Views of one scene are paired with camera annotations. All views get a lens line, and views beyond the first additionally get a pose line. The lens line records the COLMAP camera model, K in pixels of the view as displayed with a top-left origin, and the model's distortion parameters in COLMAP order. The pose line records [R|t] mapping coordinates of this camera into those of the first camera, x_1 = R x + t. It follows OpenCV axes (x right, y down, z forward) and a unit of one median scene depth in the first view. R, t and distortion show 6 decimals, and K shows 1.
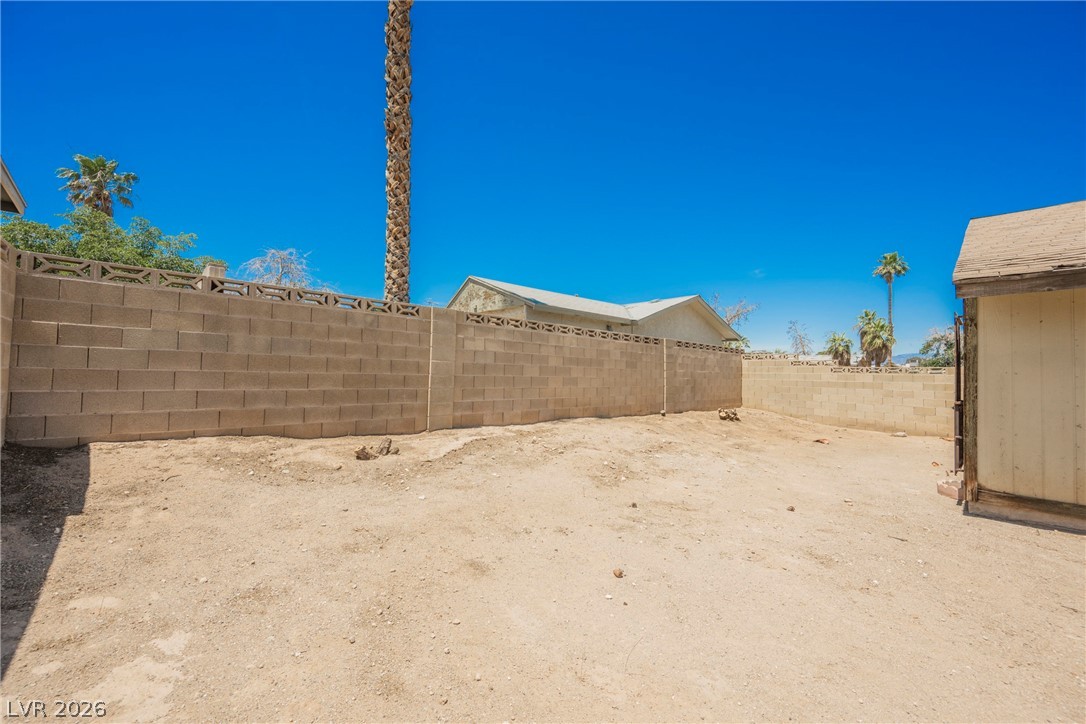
lens RADIAL K [[418.0, 0, 545.2], [0, 418.0, 359.4], [0, 0, 1]] dist [-0.002197, -0.000184]
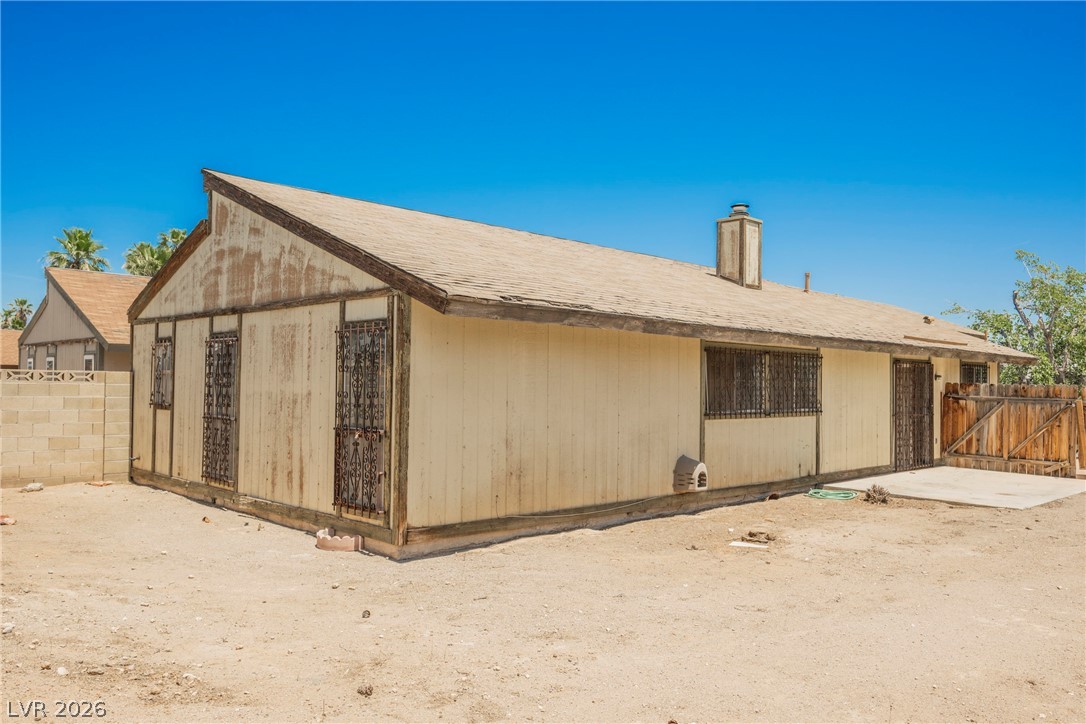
lens RADIAL K [[828.8, 0, 542.2], [0, 828.8, 361.3], [0, 0, 1]] dist [-0.005465, 0.003463]
pose [[-0.009151, 0.009715, 0.999911, -0.551689], [-0.048315, 0.998781, -0.010146, -0.029209], [-0.998790, -0.048404, -0.008670, 0.584815]]
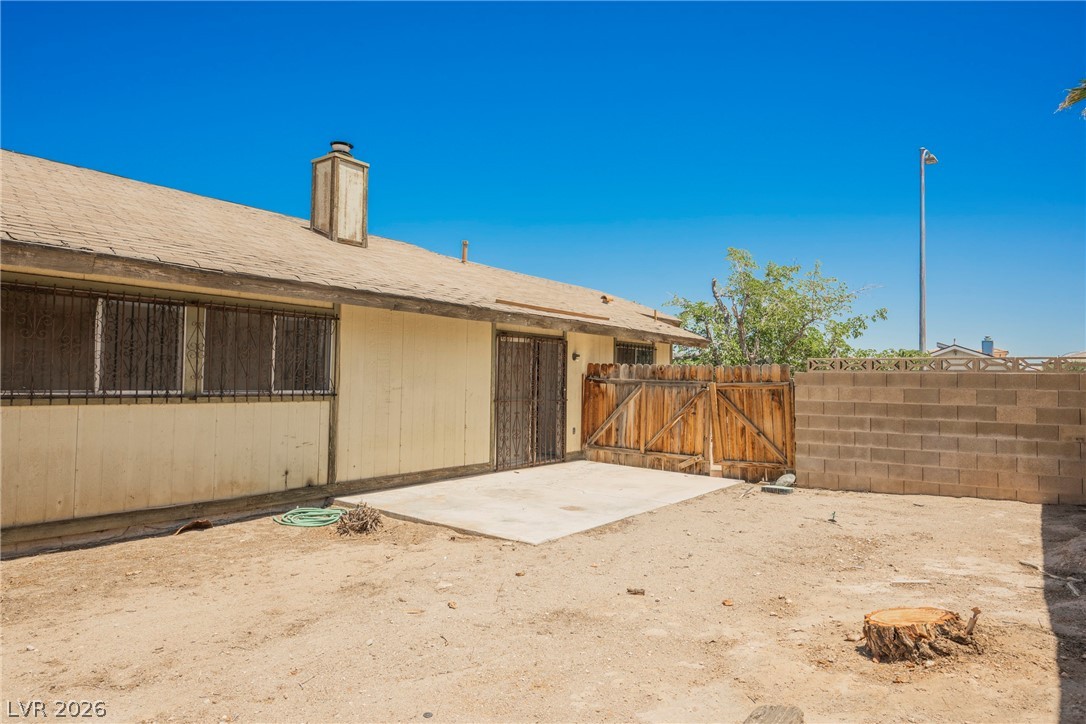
lens RADIAL K [[664.8, 0, 542.2], [0, 664.8, 355.6], [0, 0, 1]] dist [-0.001112, -0.000940]
pose [[-0.164853, 0.015730, 0.986193, 0.405693], [-0.055069, 0.998166, -0.025126, -0.016747], [-0.984780, -0.058451, -0.163684, -0.424712]]
